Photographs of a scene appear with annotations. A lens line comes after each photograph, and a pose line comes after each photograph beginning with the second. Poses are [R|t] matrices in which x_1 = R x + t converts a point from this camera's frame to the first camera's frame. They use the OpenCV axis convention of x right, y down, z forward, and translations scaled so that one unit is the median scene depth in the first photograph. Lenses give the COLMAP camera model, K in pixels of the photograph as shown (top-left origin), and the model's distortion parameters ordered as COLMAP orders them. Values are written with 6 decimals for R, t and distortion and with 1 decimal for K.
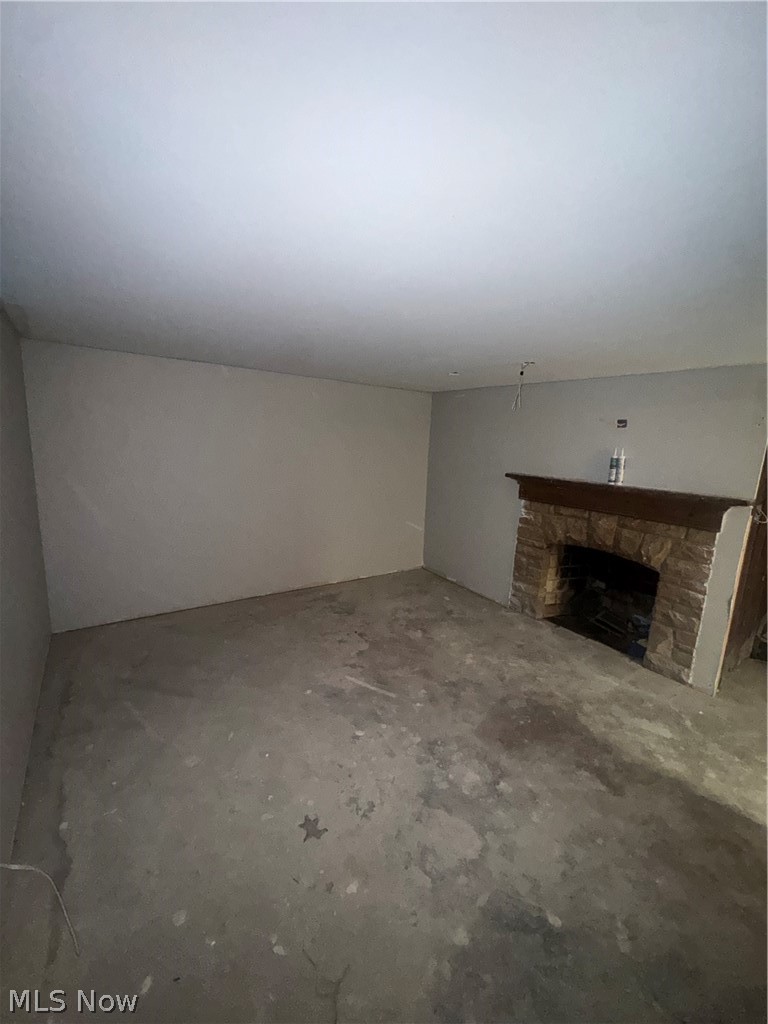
lens RADIAL K [[410.8, 0, 382.2], [0, 410.8, 511.9], [0, 0, 1]] dist [-0.002740, -0.000177]
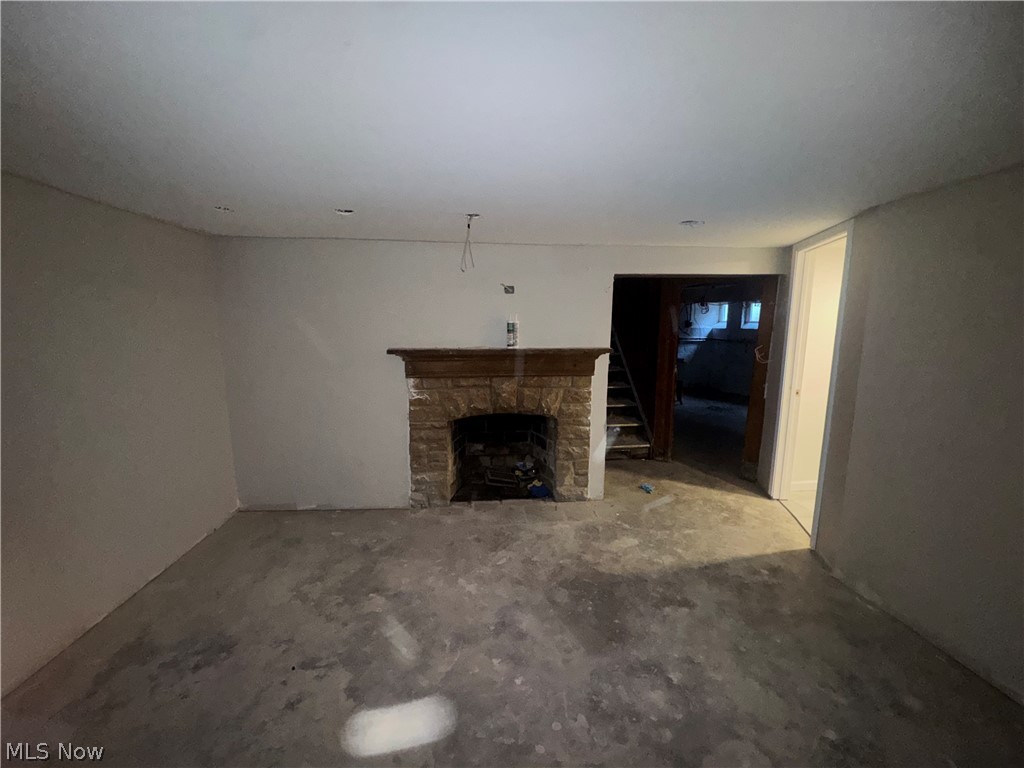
lens RADIAL K [[410.8, 0, 511.7], [0, 410.8, 382.8], [0, 0, 1]] dist [-0.002740, -0.000177]
pose [[0.487559, -0.172398, 0.855900, -0.352246], [0.172395, 0.980021, 0.099195, -0.085991], [-0.855901, 0.099189, 0.507538, 0.489262]]
